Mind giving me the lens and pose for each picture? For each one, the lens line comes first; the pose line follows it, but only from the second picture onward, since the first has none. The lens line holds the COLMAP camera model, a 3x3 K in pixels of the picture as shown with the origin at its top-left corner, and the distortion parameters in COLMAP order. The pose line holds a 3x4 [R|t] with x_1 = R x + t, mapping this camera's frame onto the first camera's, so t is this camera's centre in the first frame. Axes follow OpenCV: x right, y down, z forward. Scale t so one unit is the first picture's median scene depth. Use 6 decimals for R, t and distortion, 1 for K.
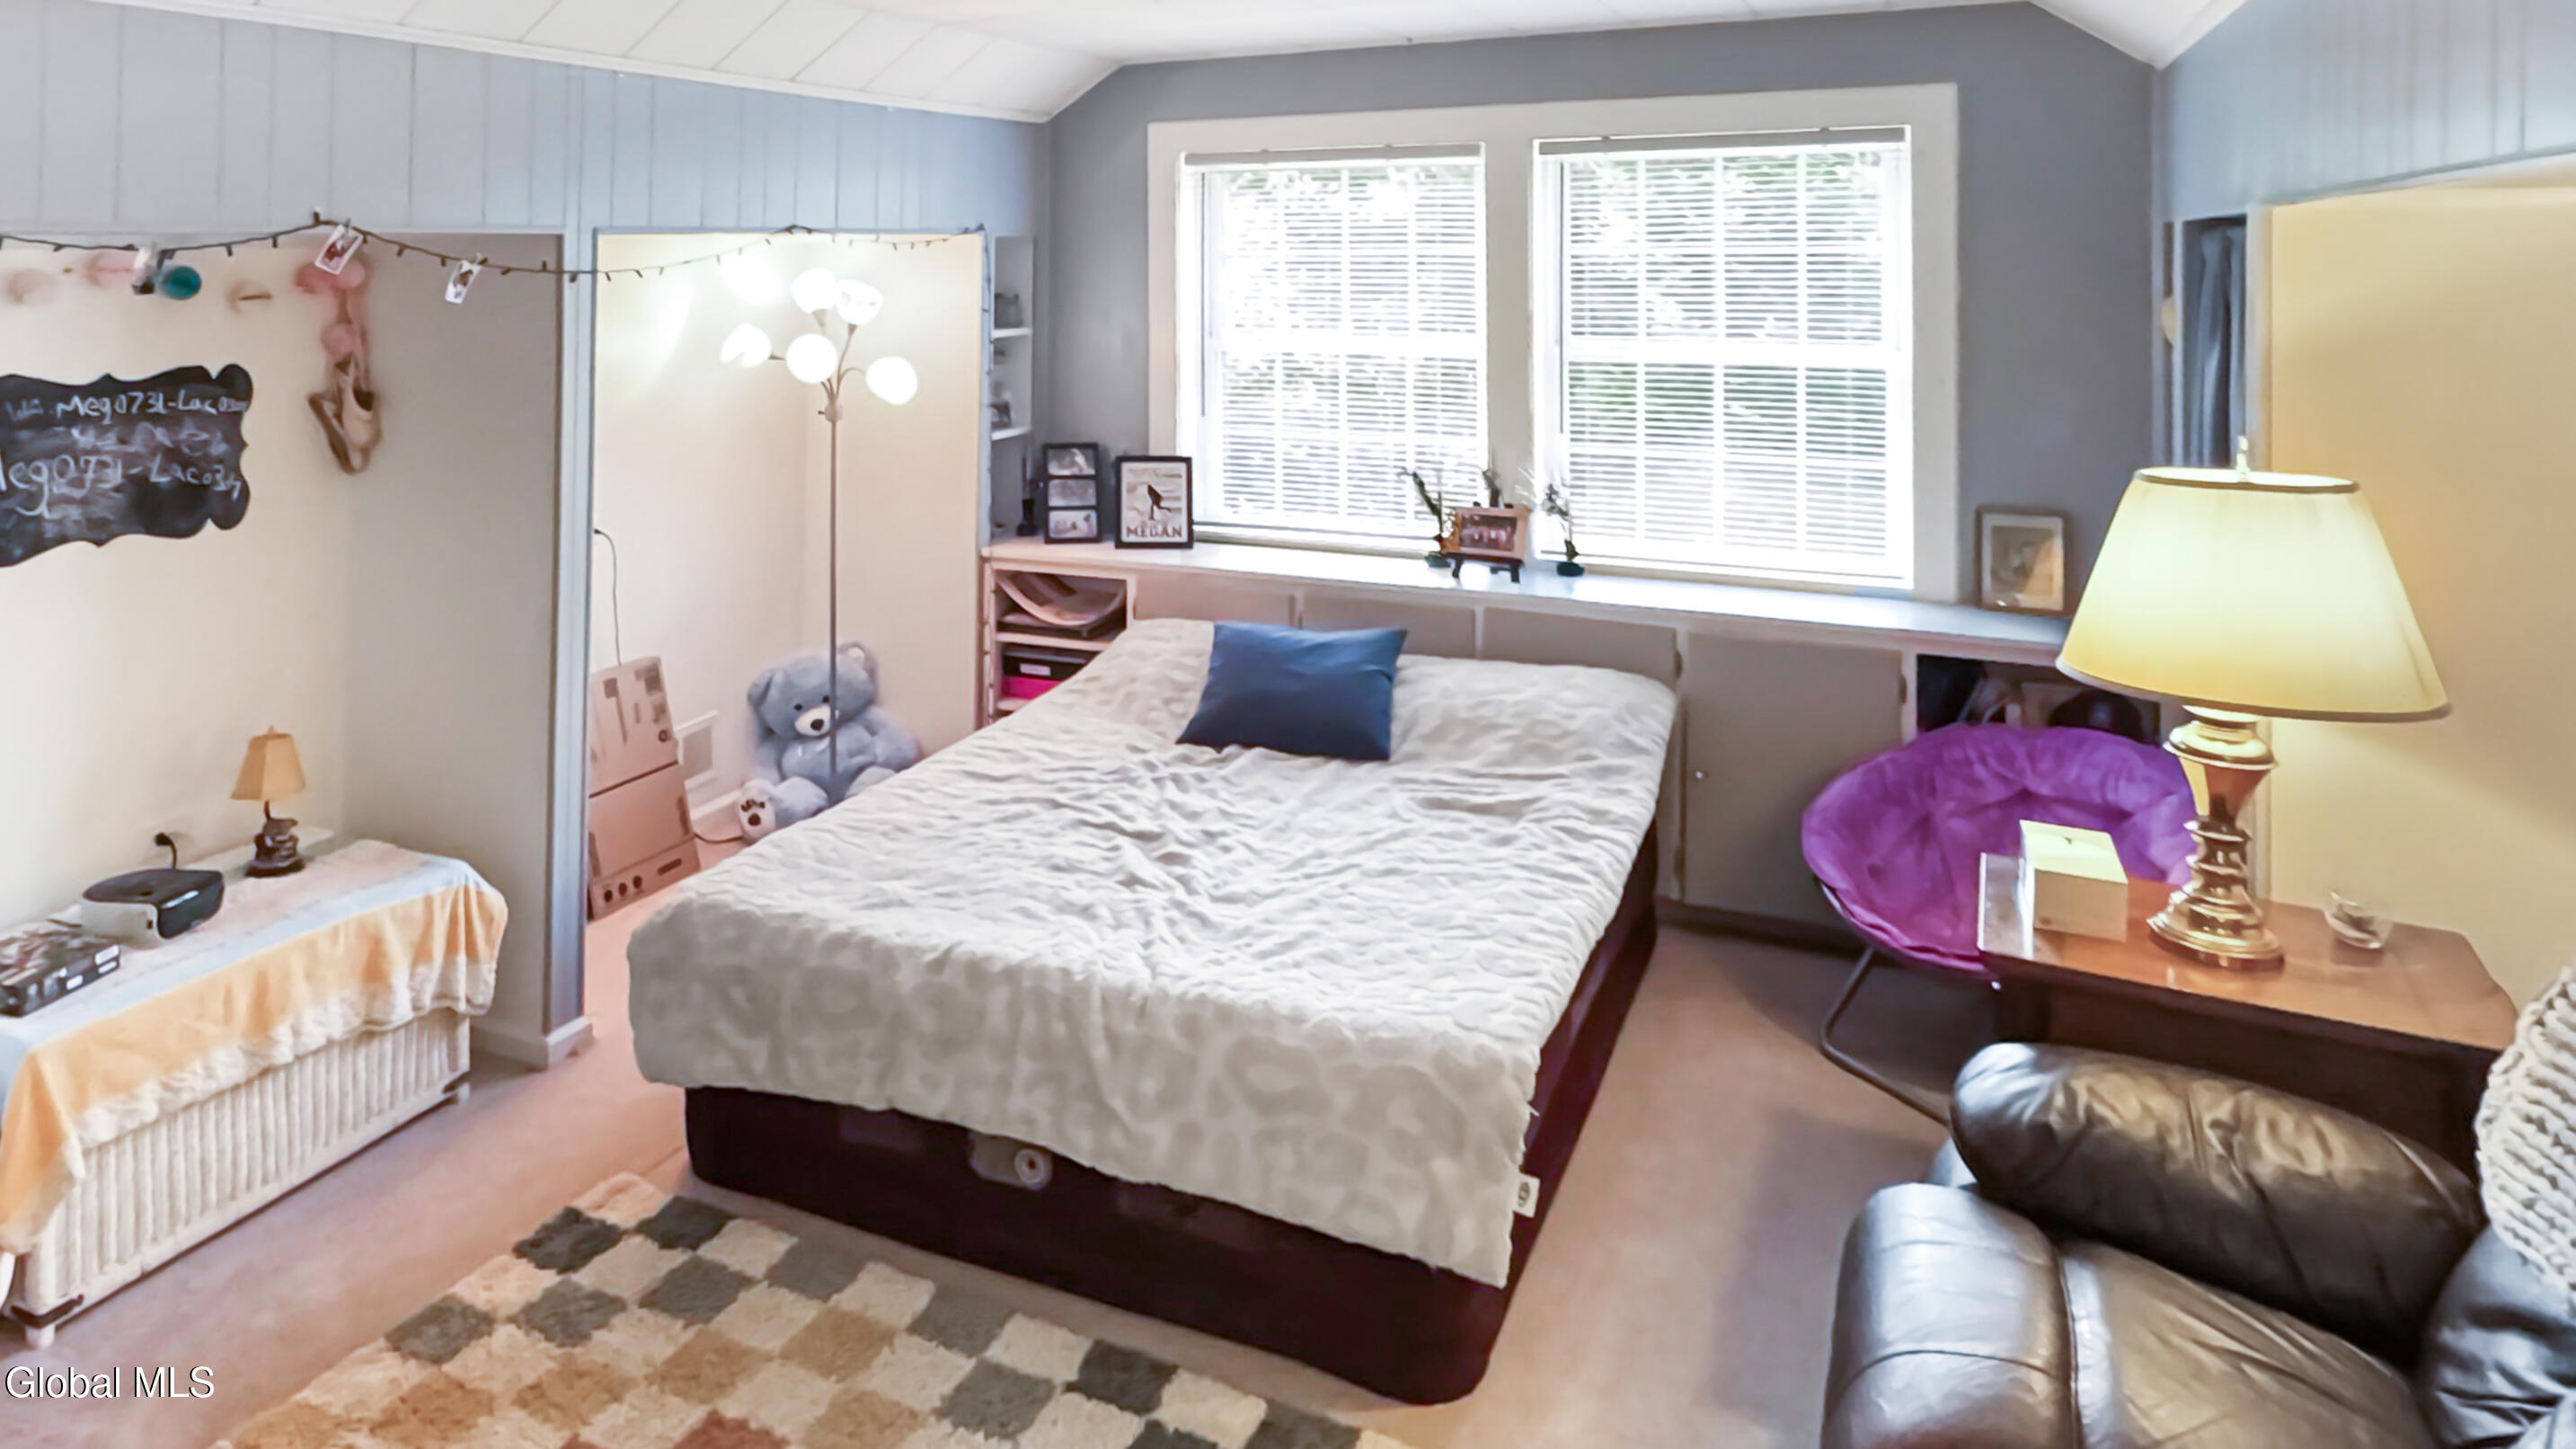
lens RADIAL K [[939.6, 0, 1289.0], [0, 939.6, 735.1], [0, 0, 1]] dist [-0.019855, 0.000403]
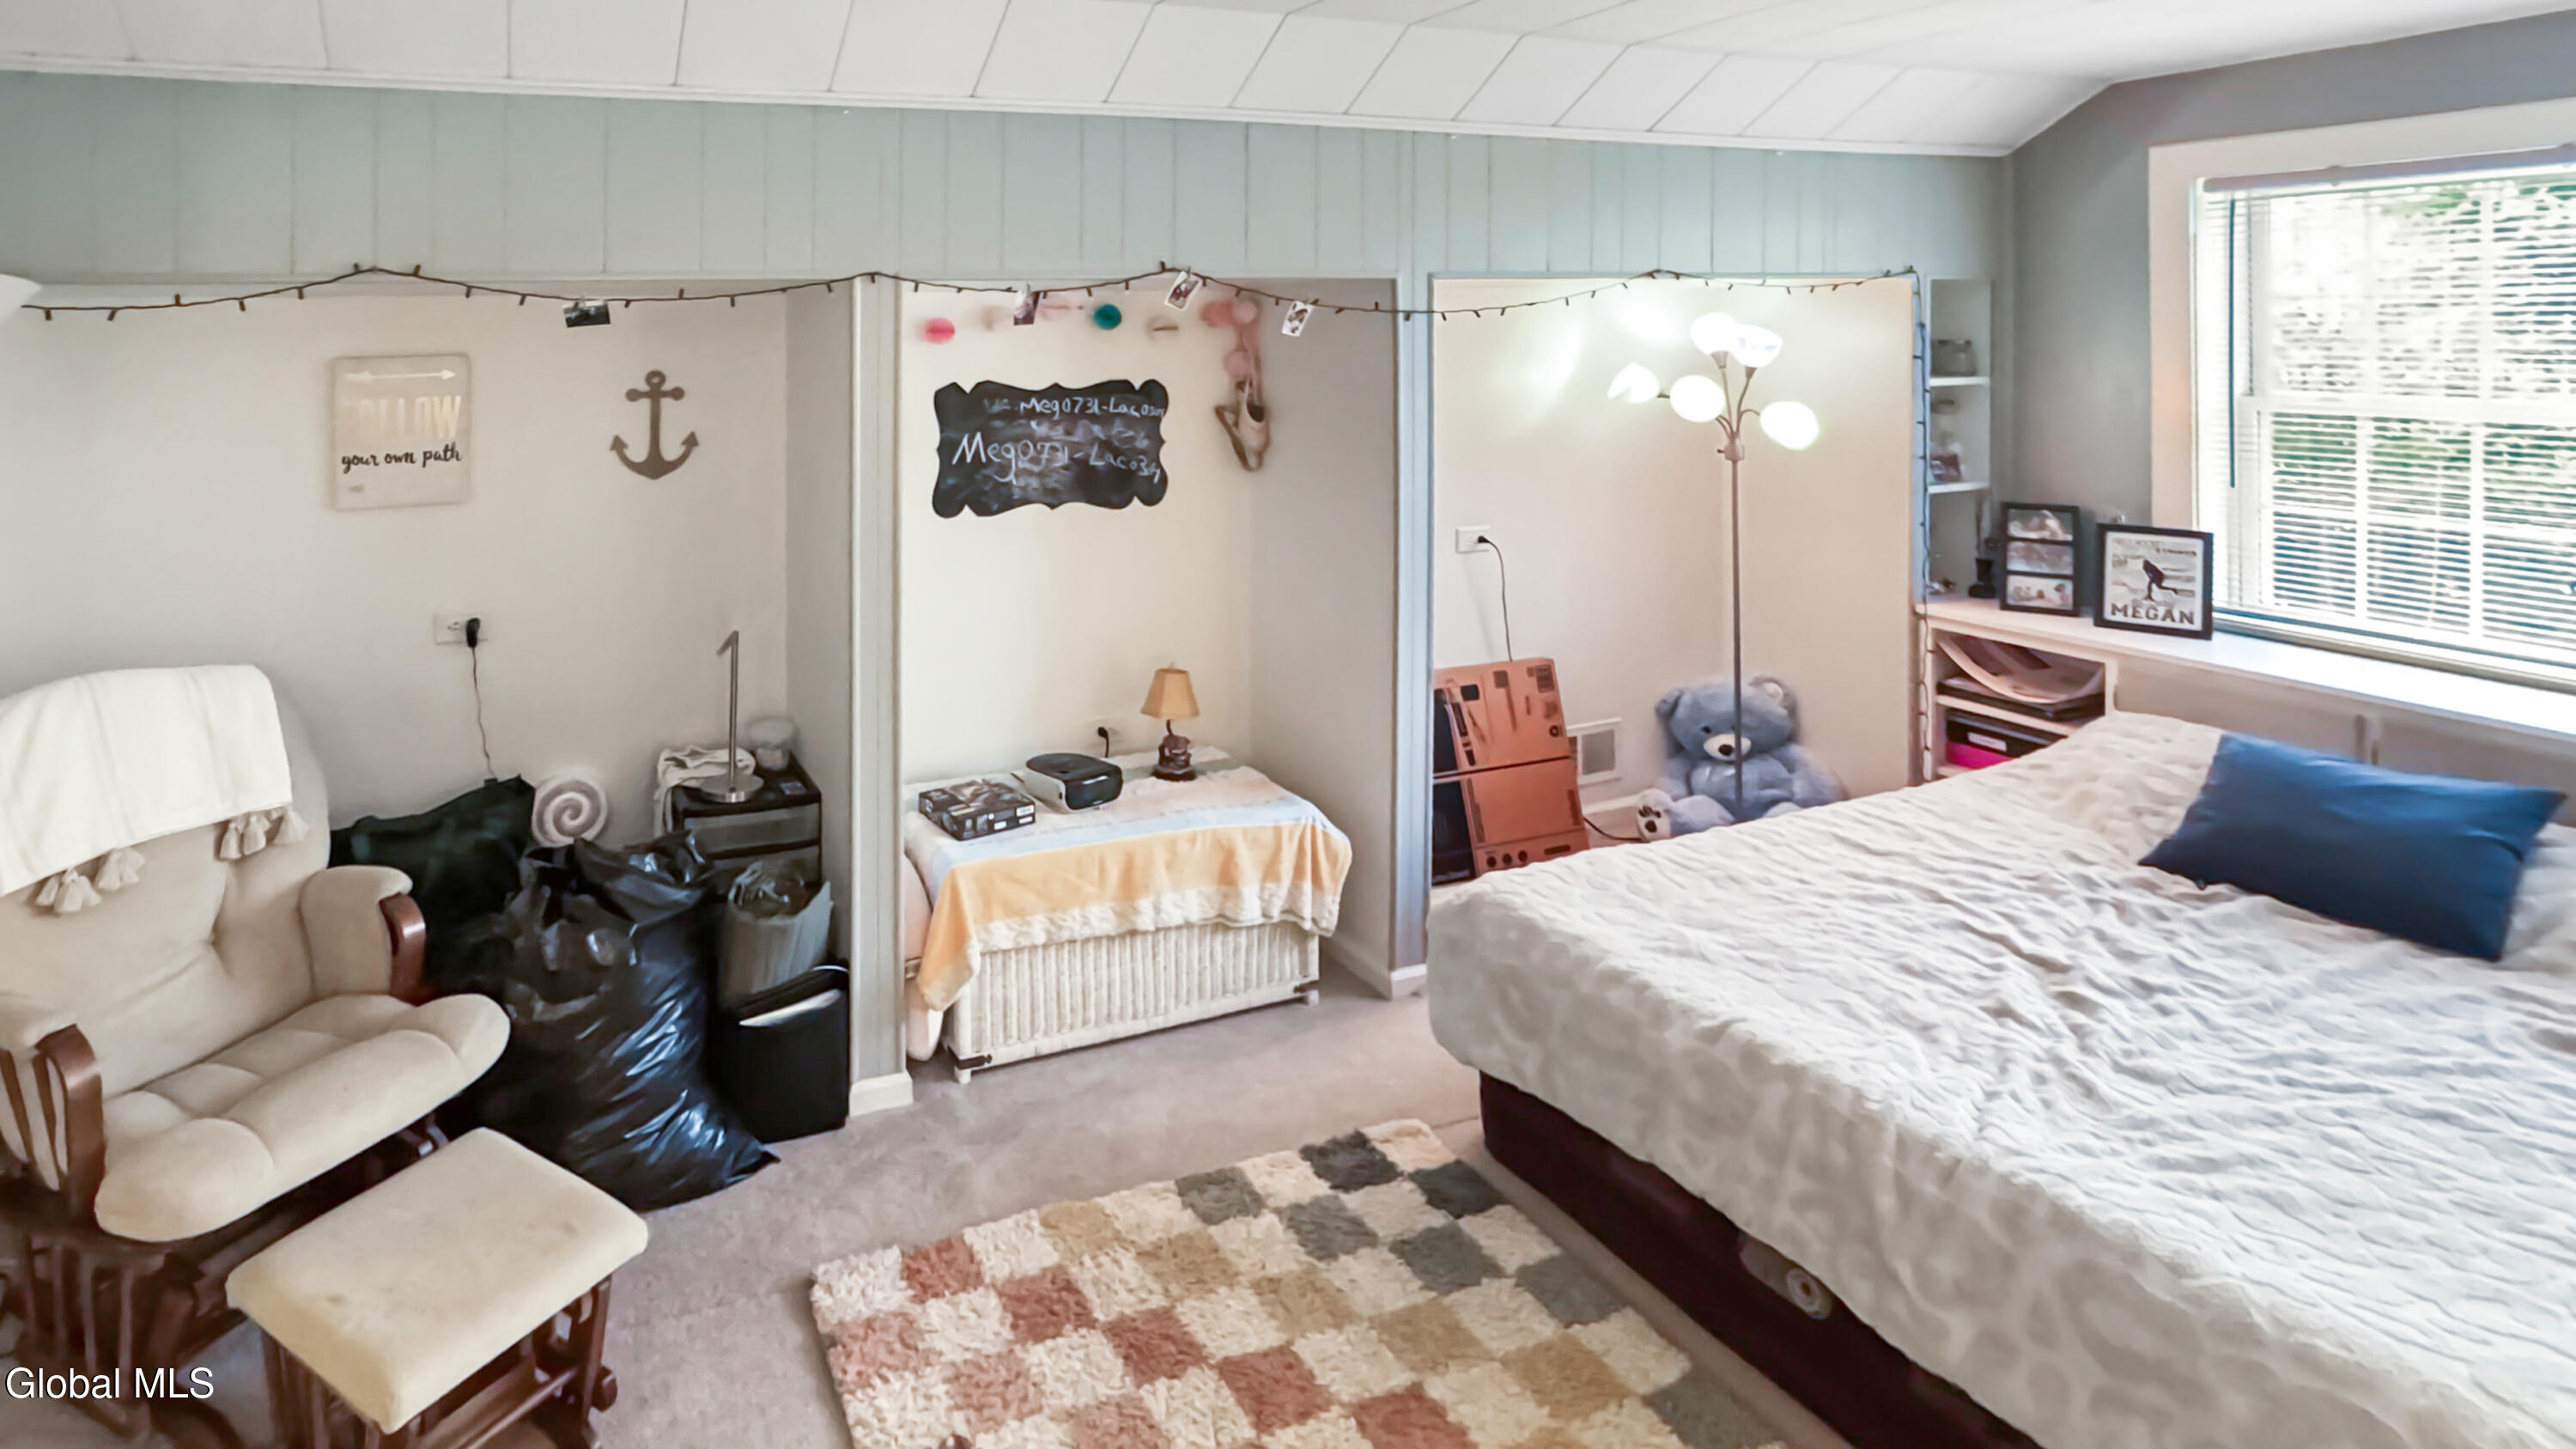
lens RADIAL K [[1103.1, 0, 1285.7], [0, 1103.1, 717.4], [0, 0, 1]] dist [-0.032479, 0.015391]
pose [[0.820898, 0.191517, -0.538003, -0.214912], [-0.248164, 0.968120, -0.034027, 0.090073], [0.514335, 0.161446, 0.842256, -0.189421]]
